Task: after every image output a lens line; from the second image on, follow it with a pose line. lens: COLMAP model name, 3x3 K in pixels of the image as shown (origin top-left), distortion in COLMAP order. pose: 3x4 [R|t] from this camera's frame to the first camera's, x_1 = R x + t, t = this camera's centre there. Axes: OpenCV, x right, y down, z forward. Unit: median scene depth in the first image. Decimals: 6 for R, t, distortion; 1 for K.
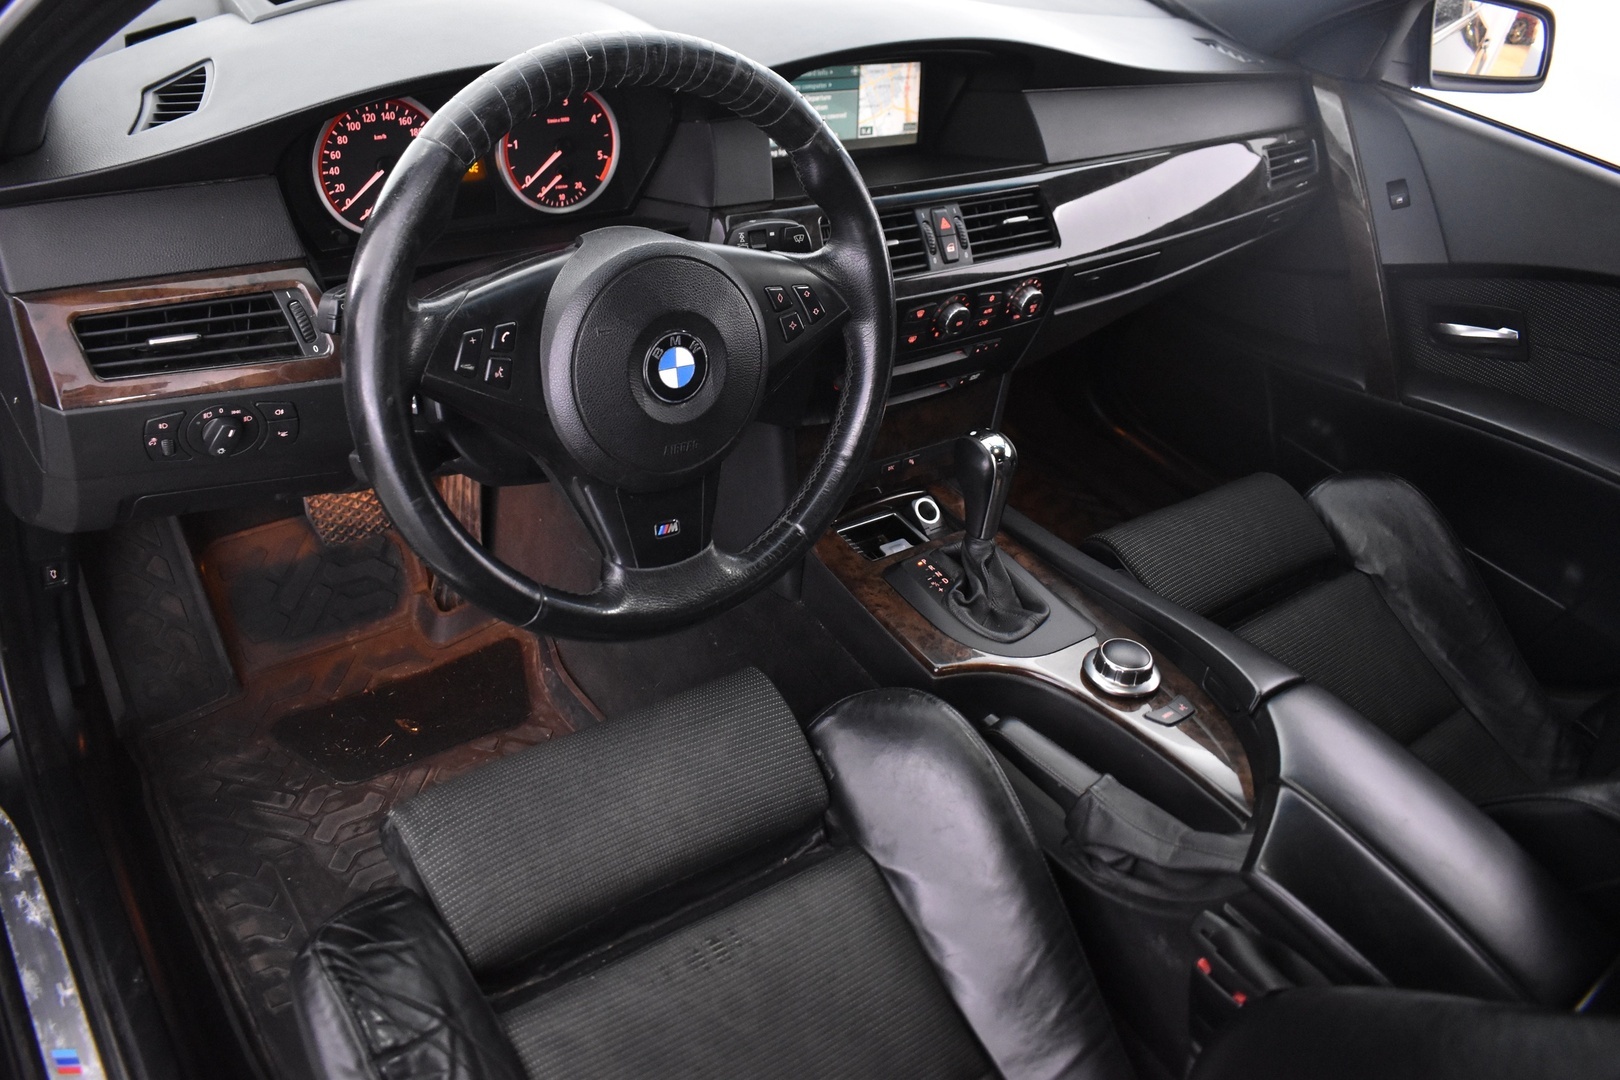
lens RADIAL K [[1274.2, 0, 780.8], [0, 1274.2, 470.0], [0, 0, 1]] dist [-0.085947, -0.011944]
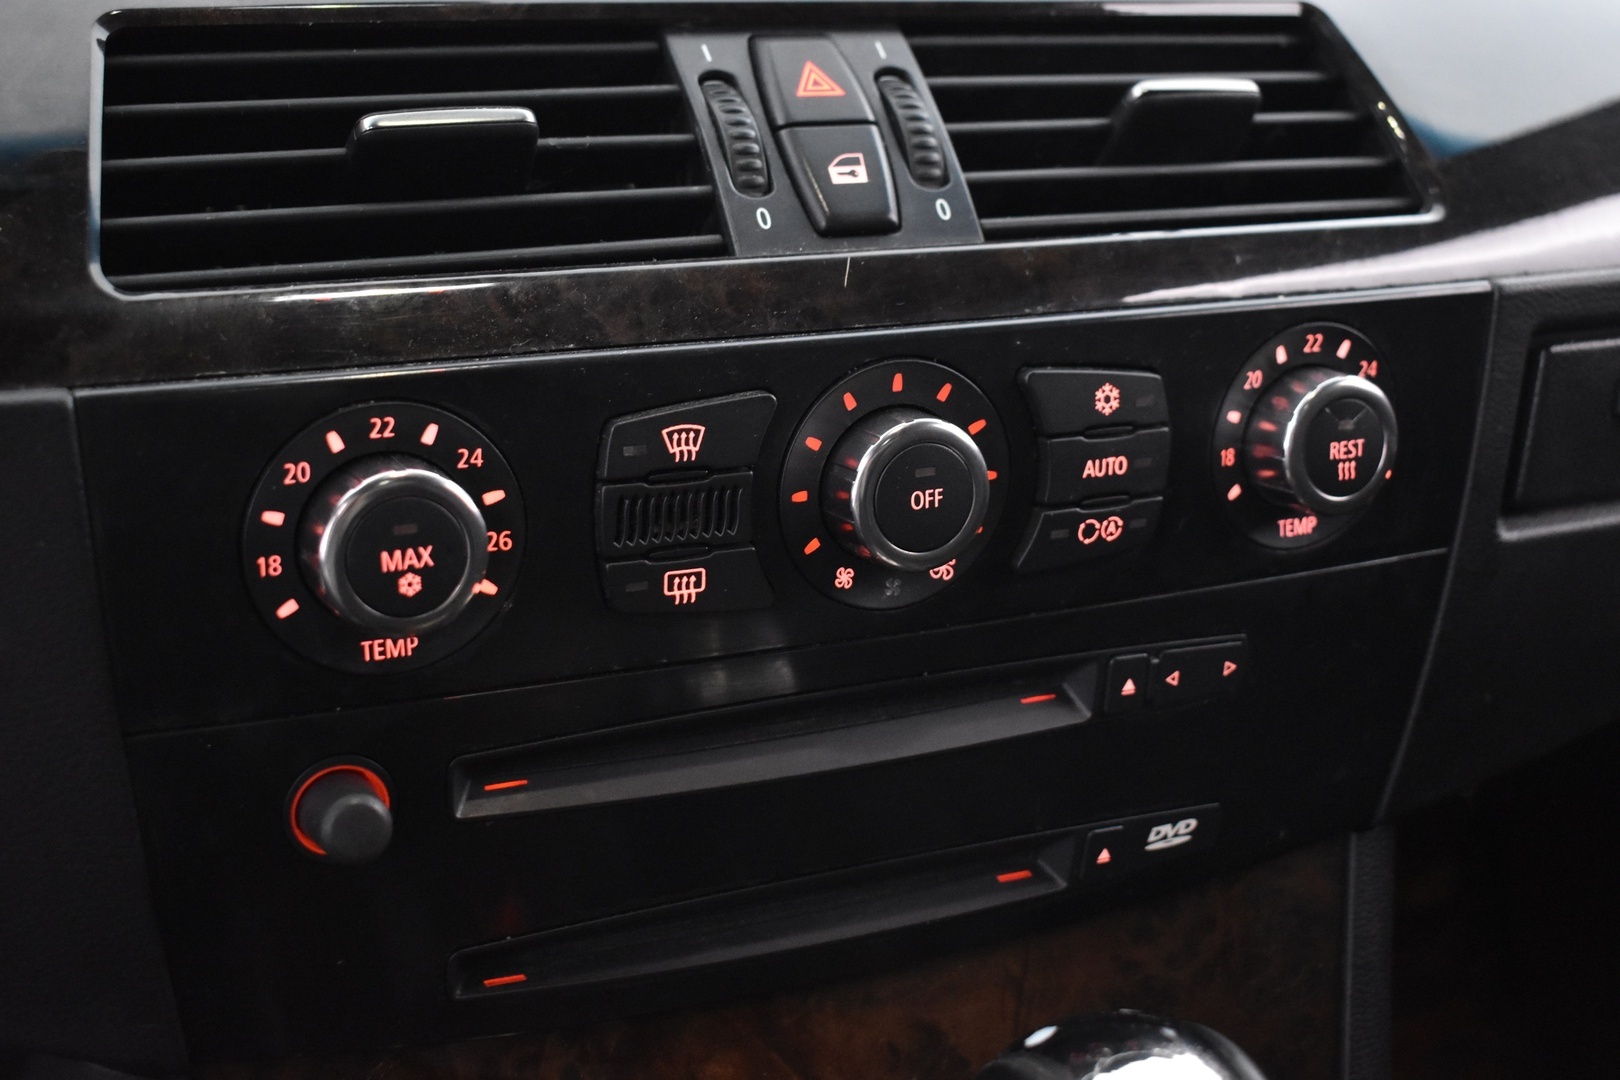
lens RADIAL K [[2024.5, 0, 787.3], [0, 2024.5, 465.8], [0, 0, 1]] dist [-0.066262, 0.000000]
pose [[0.961810, -0.138994, -0.235800, 0.216283], [0.027728, 0.906518, -0.421256, 0.019381], [0.272309, 0.398630, 0.875752, 0.772065]]
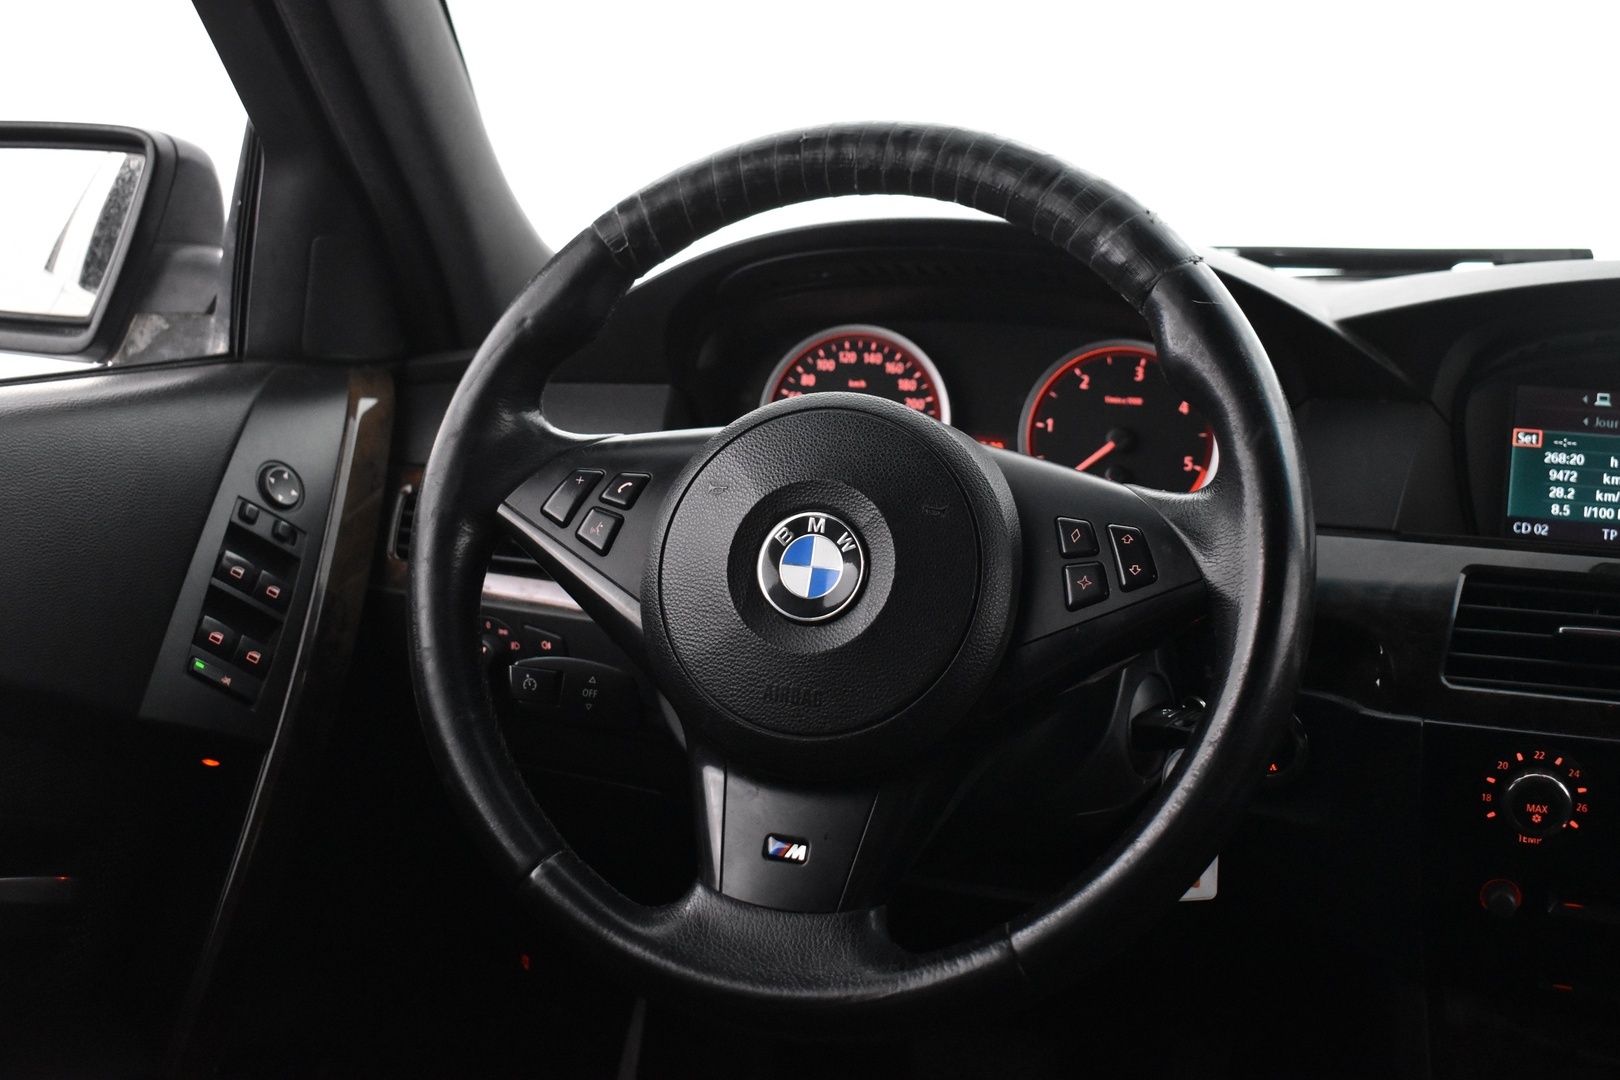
lens RADIAL K [[2002.7, 0, 814.1], [0, 2002.7, 494.2], [0, 0, 1]] dist [-0.055773, 0.000000]
pose [[0.617503, 0.001926, -0.786566, 0.542439], [-0.385548, 0.872368, -0.300543, 0.144700], [0.685596, 0.488845, 0.539433, 0.329859]]
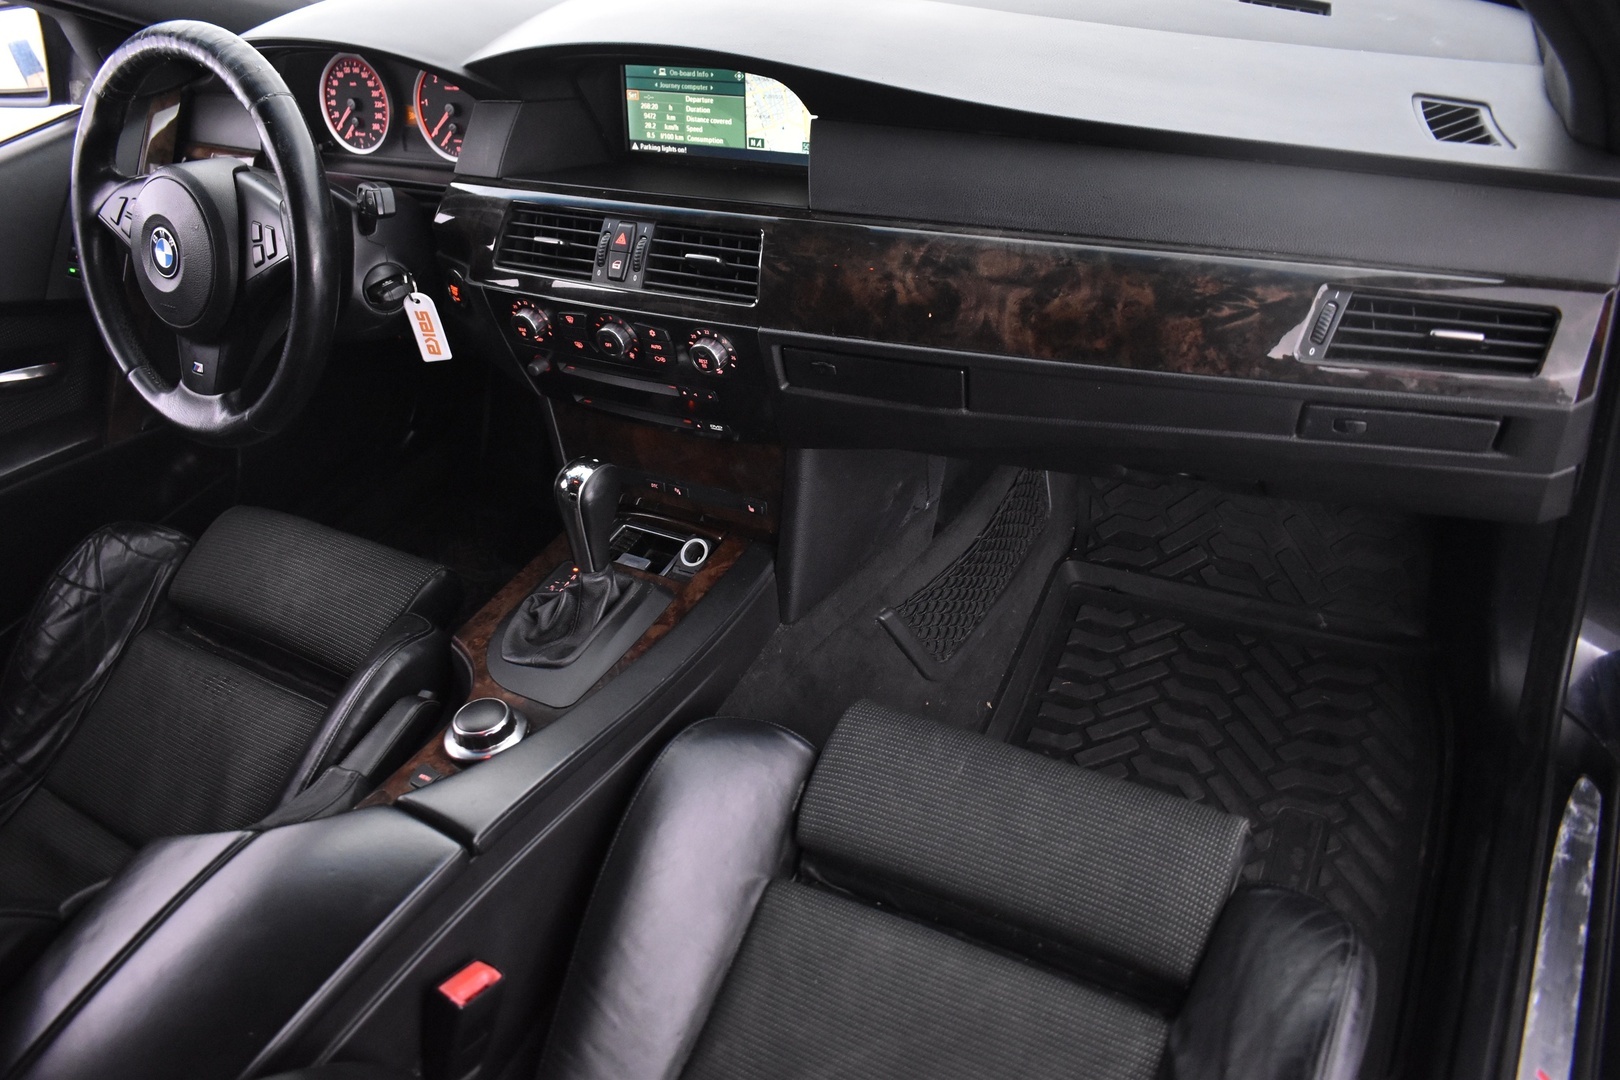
lens RADIAL K [[1274.2, 0, 775.8], [0, 1274.2, 477.0], [0, 0, 1]] dist [-0.085947, -0.011944]
pose [[0.372750, 0.358803, -0.855756, 1.134777], [-0.338426, 0.911263, 0.234665, -0.318649], [0.864017, 0.202138, 0.461101, 0.757645]]
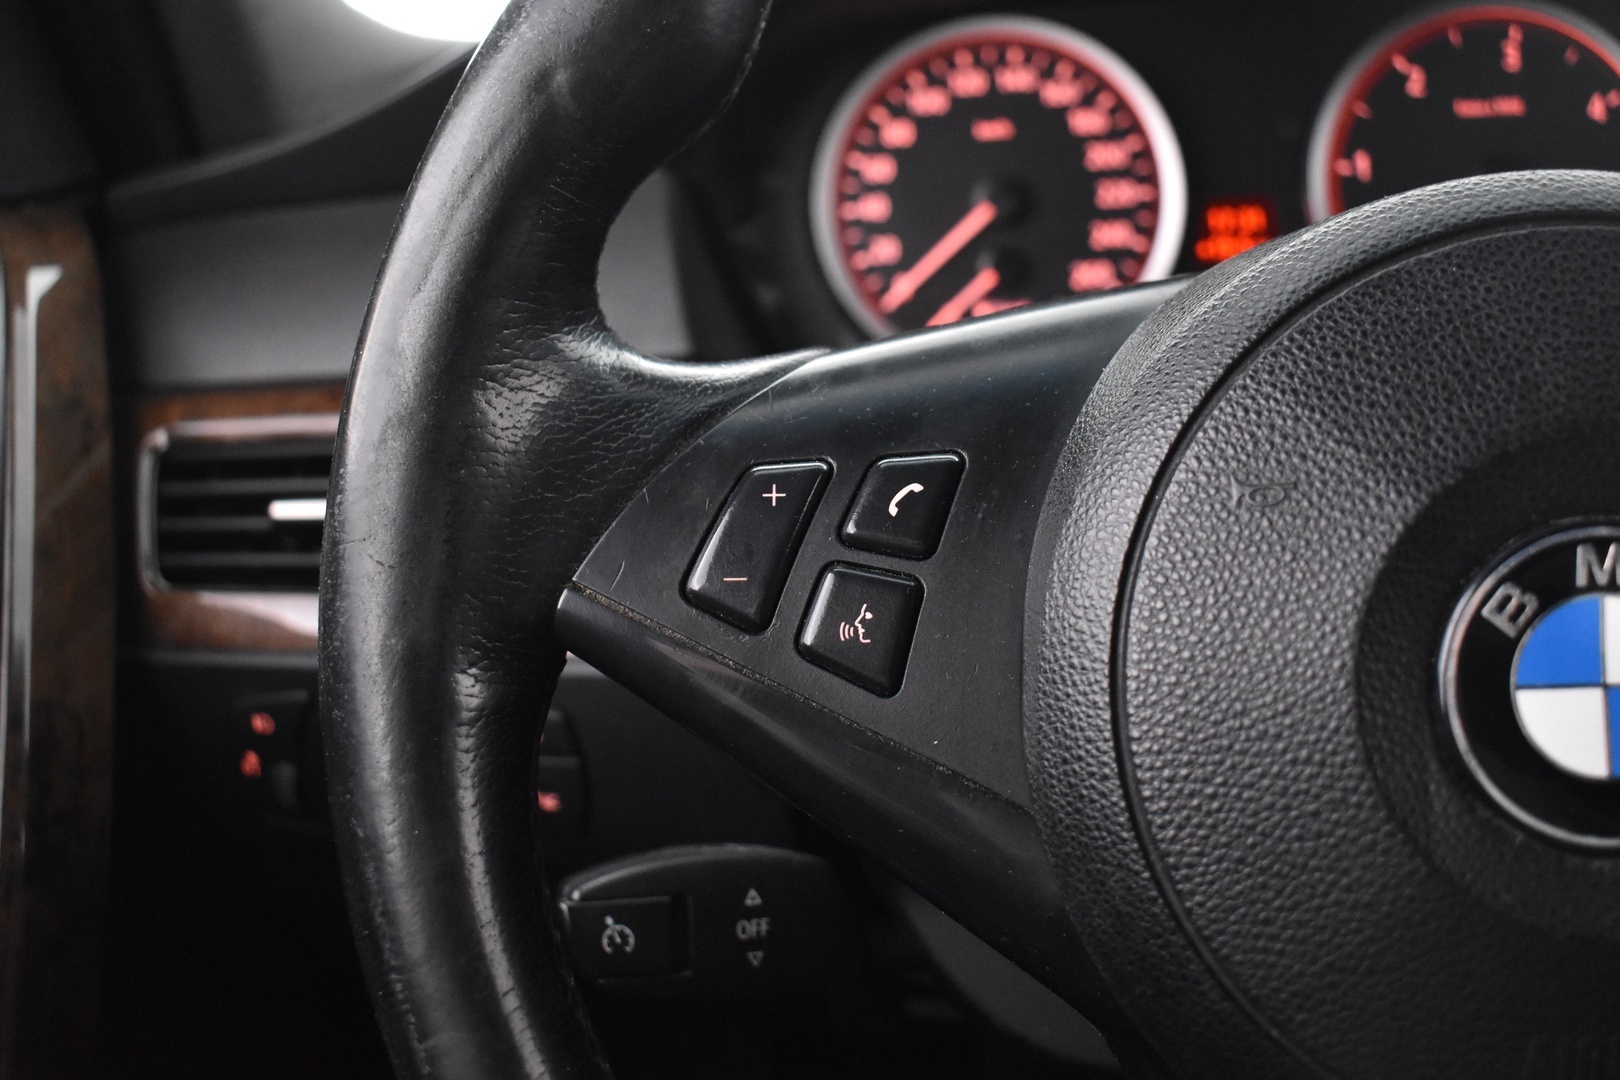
lens RADIAL K [[1819.2, 0, 805.2], [0, 1819.2, 500.2], [0, 0, 1]] dist [-0.099995, 0.000000]
pose [[0.765280, 0.013634, -0.643553, 0.008941], [-0.198676, 0.955965, -0.216004, -0.012959], [0.612269, 0.293162, 0.734290, 0.511199]]
